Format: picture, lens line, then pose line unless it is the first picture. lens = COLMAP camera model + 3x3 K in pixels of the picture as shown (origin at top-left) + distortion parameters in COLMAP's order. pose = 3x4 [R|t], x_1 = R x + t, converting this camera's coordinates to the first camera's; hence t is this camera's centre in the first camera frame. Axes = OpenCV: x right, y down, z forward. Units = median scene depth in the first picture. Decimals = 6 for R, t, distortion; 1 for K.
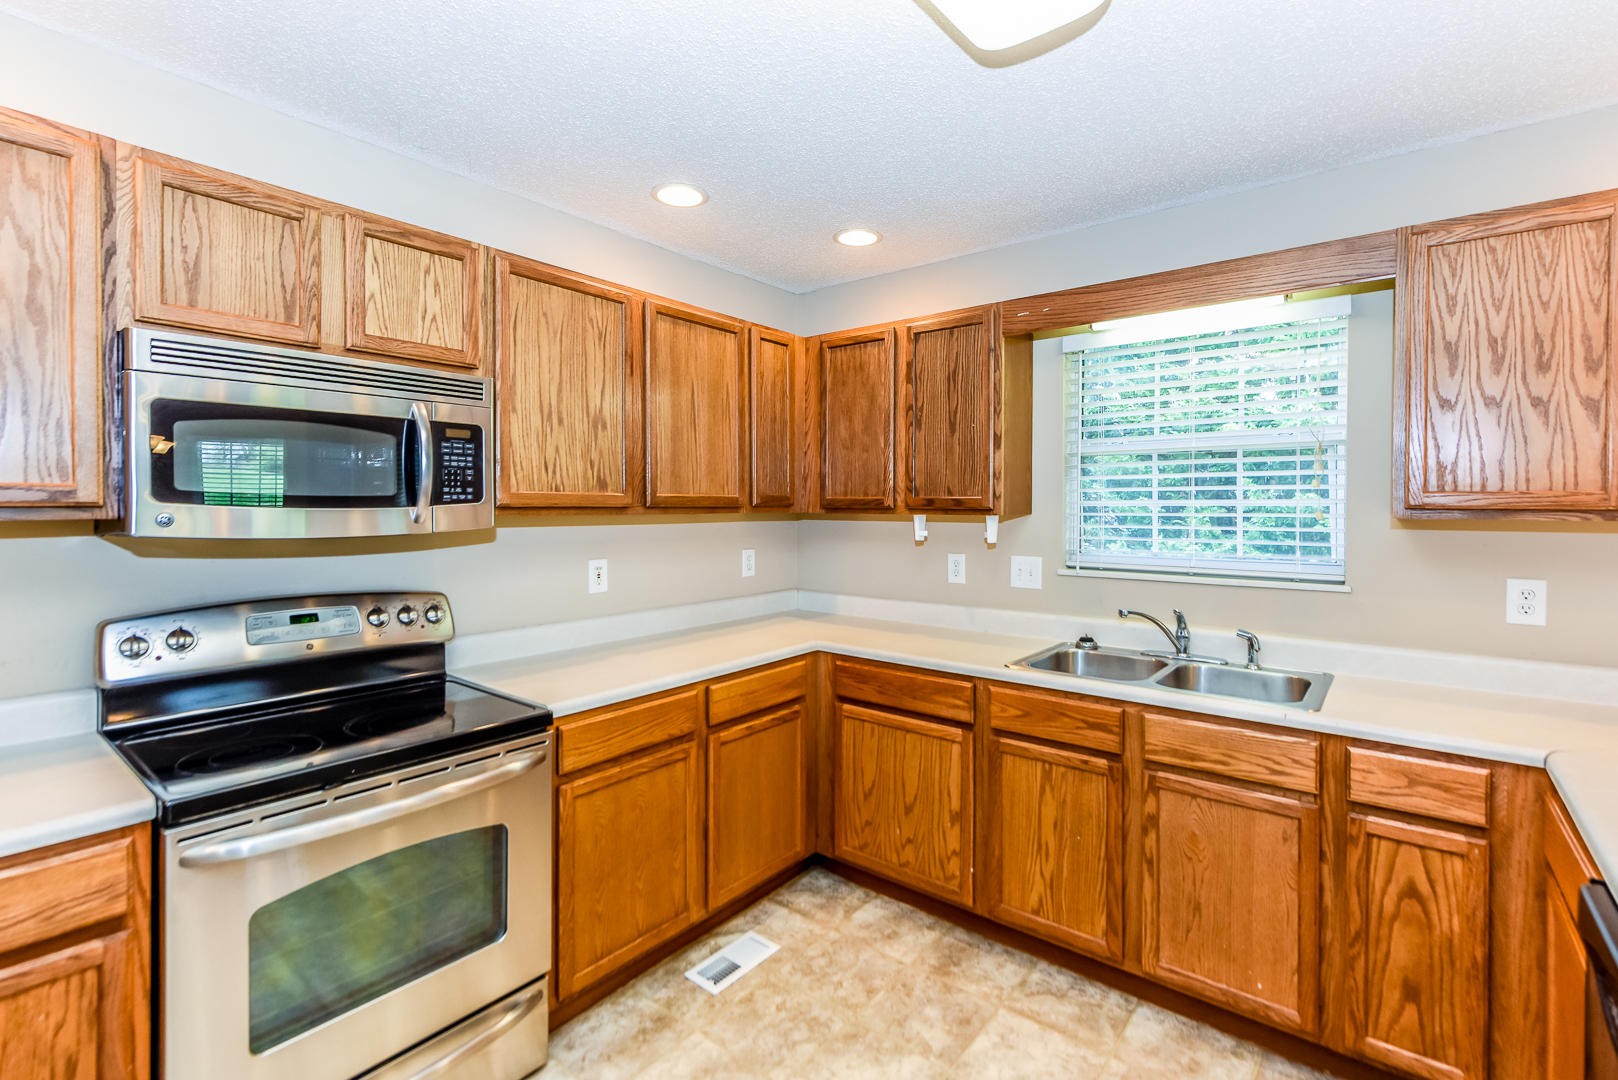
lens RADIAL K [[731.1, 0, 783.7], [0, 731.1, 516.2], [0, 0, 1]] dist [0.000756, -0.000725]
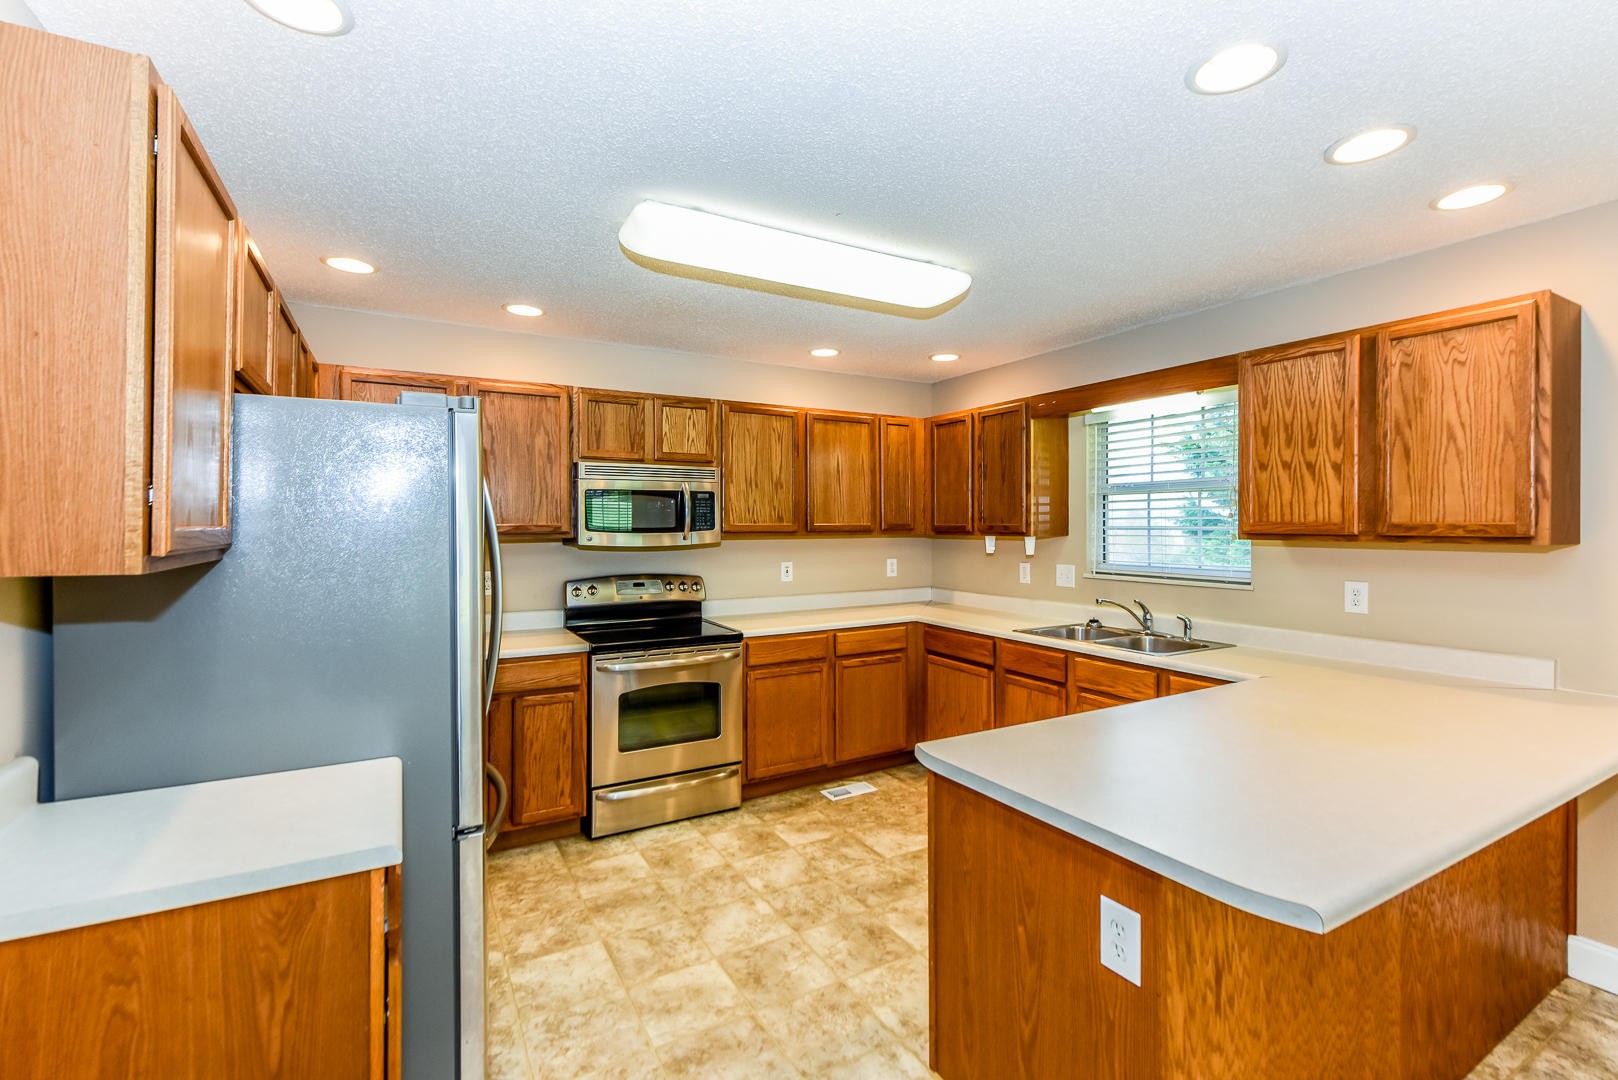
lens RADIAL K [[703.6, 0, 801.2], [0, 703.6, 539.6], [0, 0, 1]] dist [-0.000976, -0.000462]
pose [[0.932953, 0.003676, -0.359980, 0.463977], [-0.001056, 0.999971, 0.007477, -0.006536], [0.359997, -0.006595, 0.932930, -0.658034]]
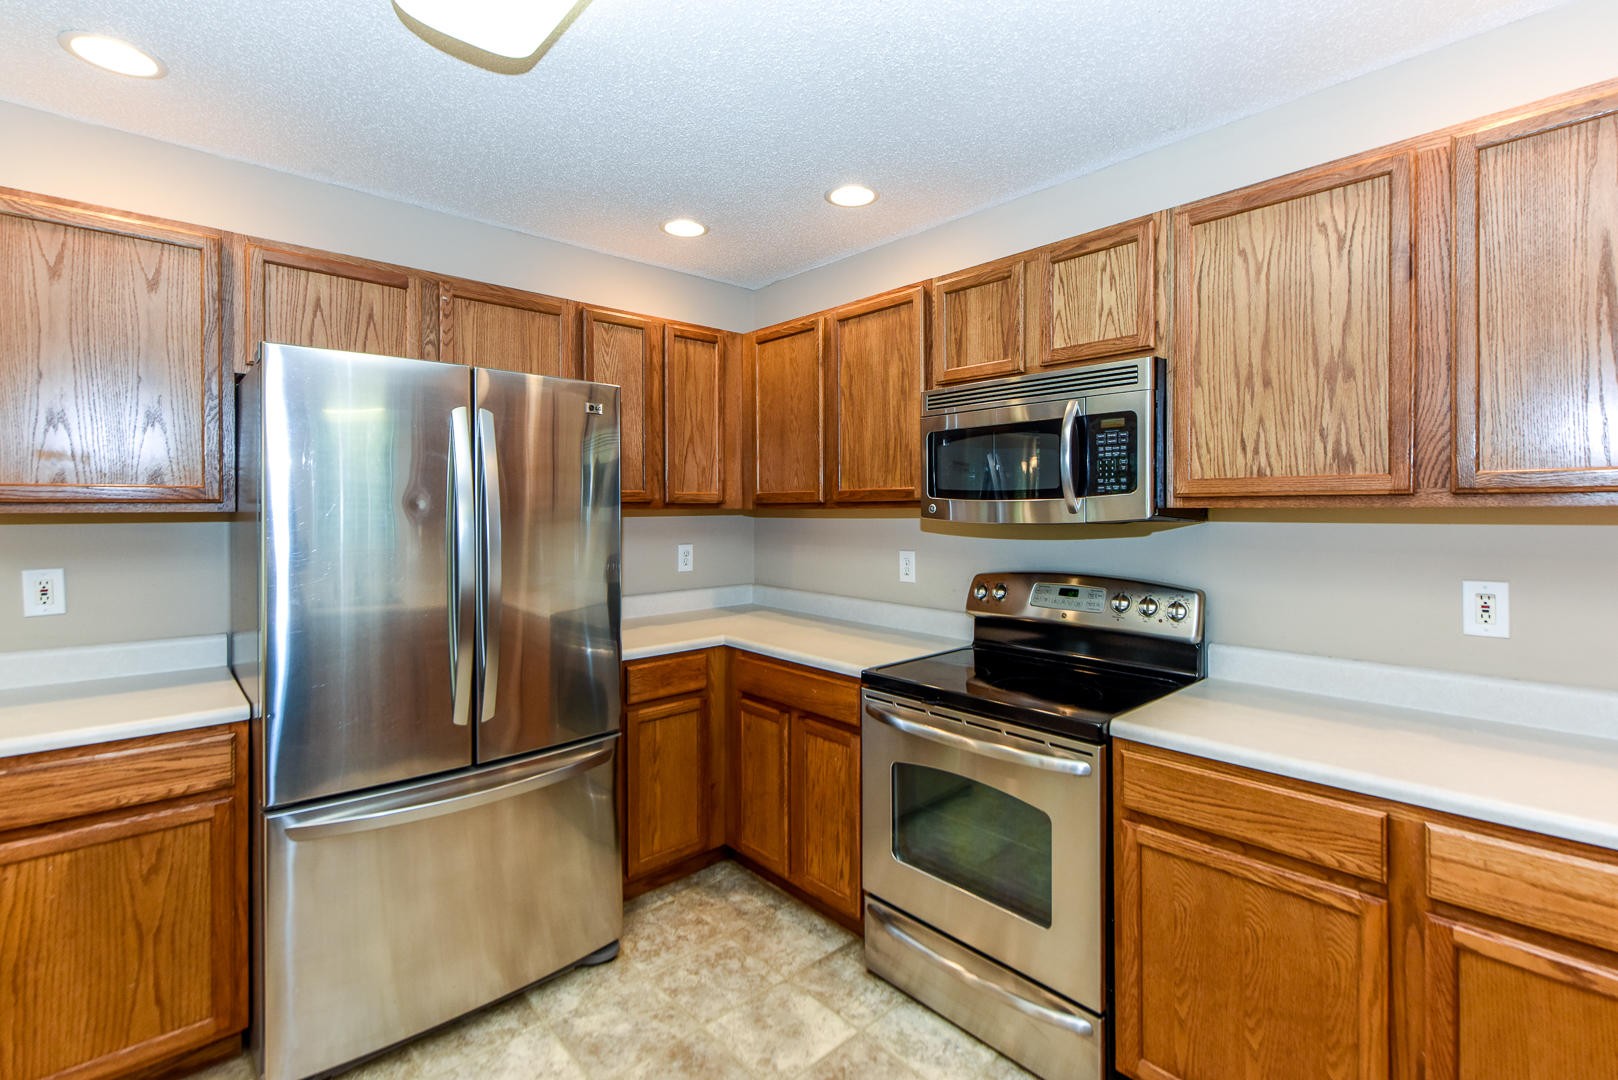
lens RADIAL K [[749.6, 0, 814.2], [0, 749.6, 511.8], [0, 0, 1]] dist [0.001254, -0.000053]
pose [[-0.138352, 0.003792, -0.990376, 0.551304], [-0.011275, 0.999922, 0.005404, 0.004790], [0.990319, 0.011914, -0.138299, 0.671107]]
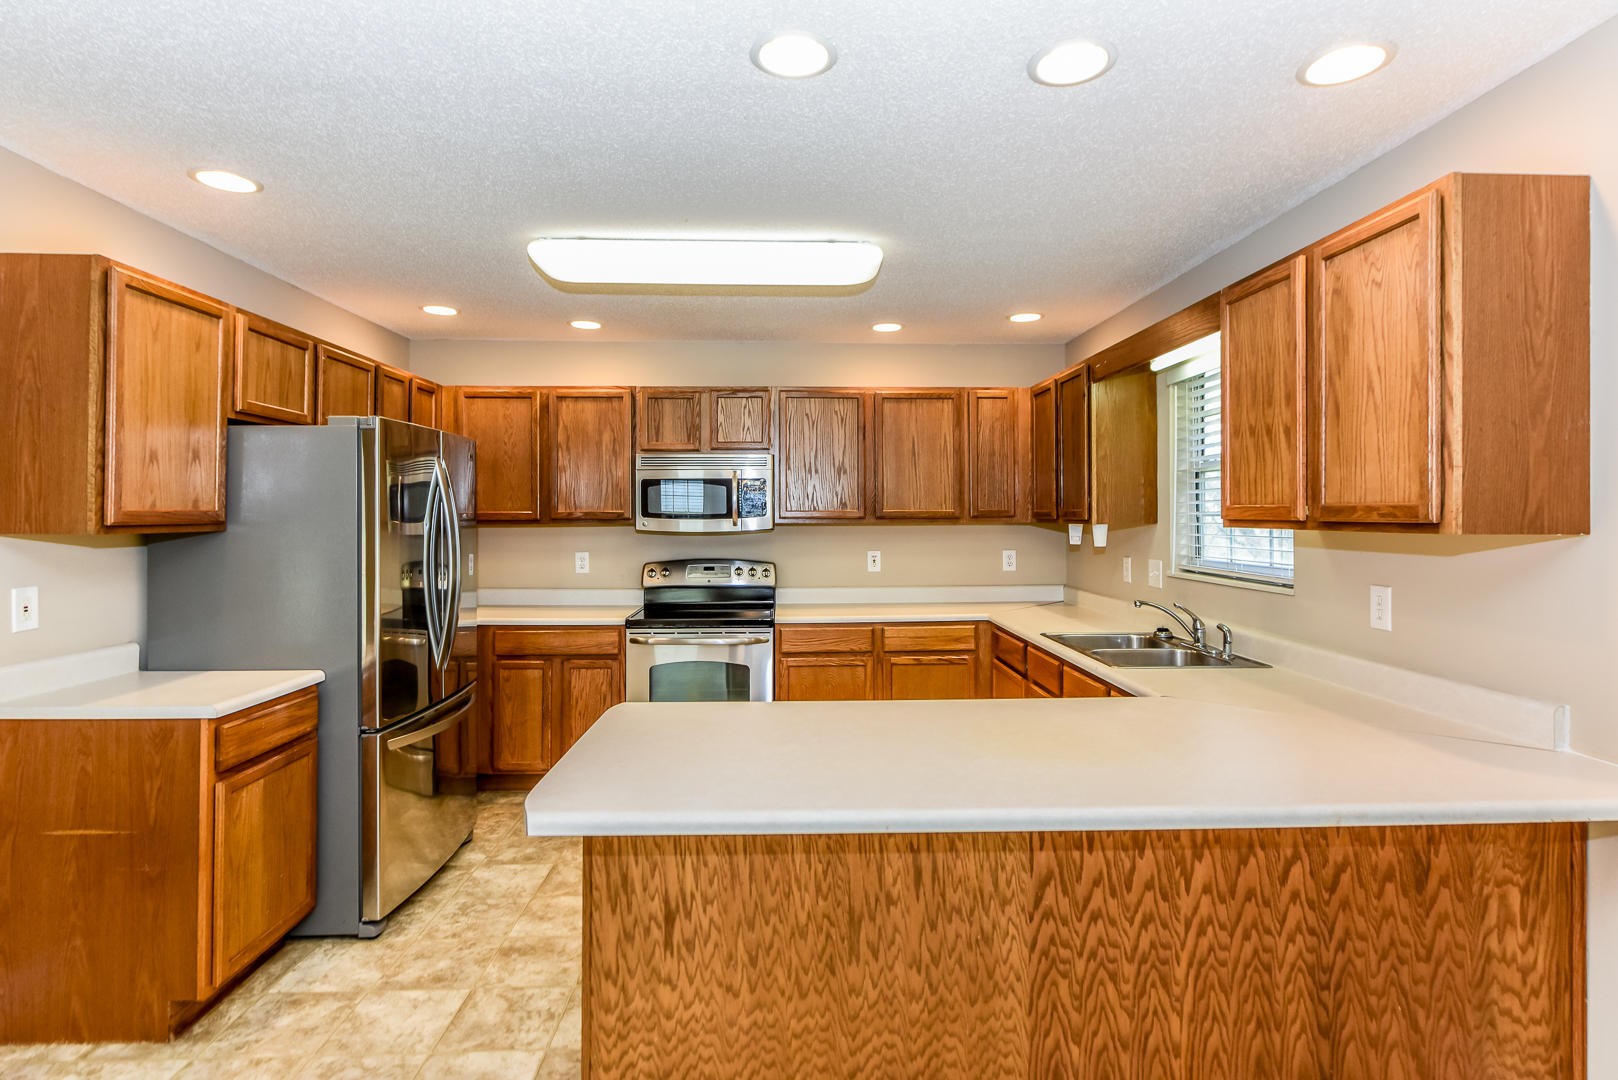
lens RADIAL K [[821.2, 0, 823.5], [0, 821.2, 528.0], [0, 0, 1]] dist [0.000603, 0.000224]
pose [[0.664915, 0.007495, -0.746881, 1.288048], [-0.006579, 0.999970, 0.004177, 0.002345], [0.746890, 0.002137, 0.664944, -0.364174]]
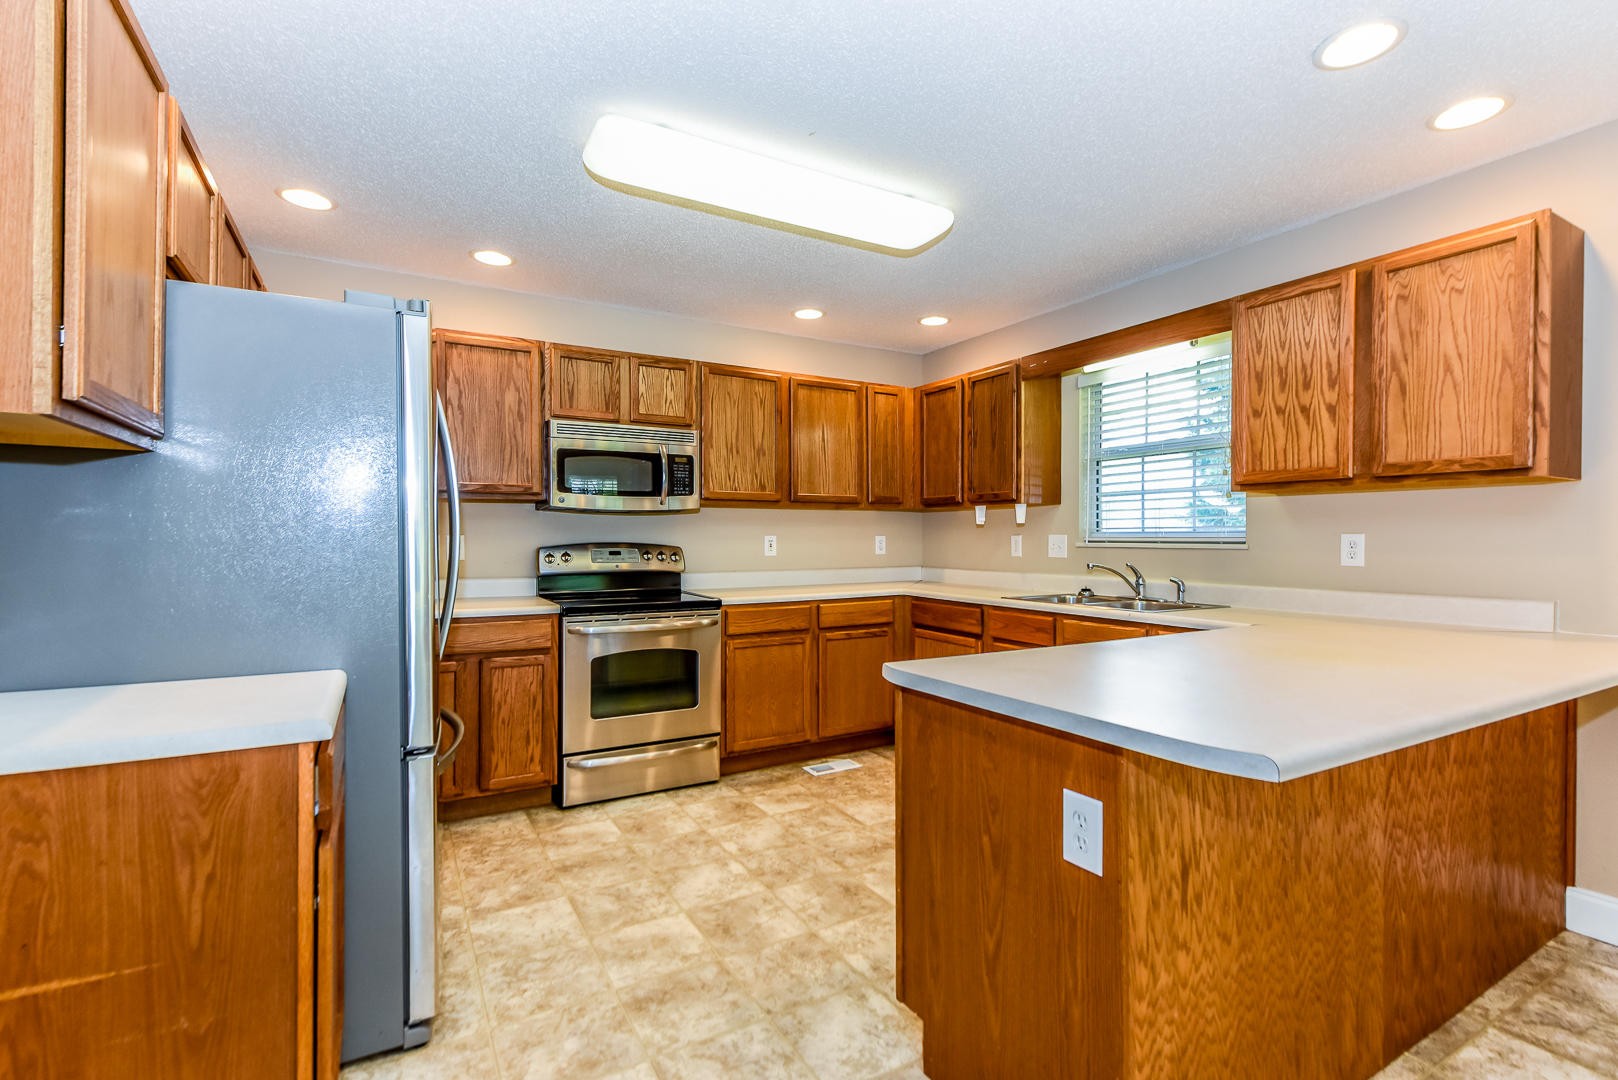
lens RADIAL K [[728.3, 0, 800.9], [0, 728.3, 557.6], [0, 0, 1]] dist [0.000870, -0.000530]
pose [[0.933577, 0.007658, -0.358296, 0.501145], [-0.003409, 0.999916, 0.012488, 0.111125], [0.358362, -0.010437, 0.933524, -0.641761]]
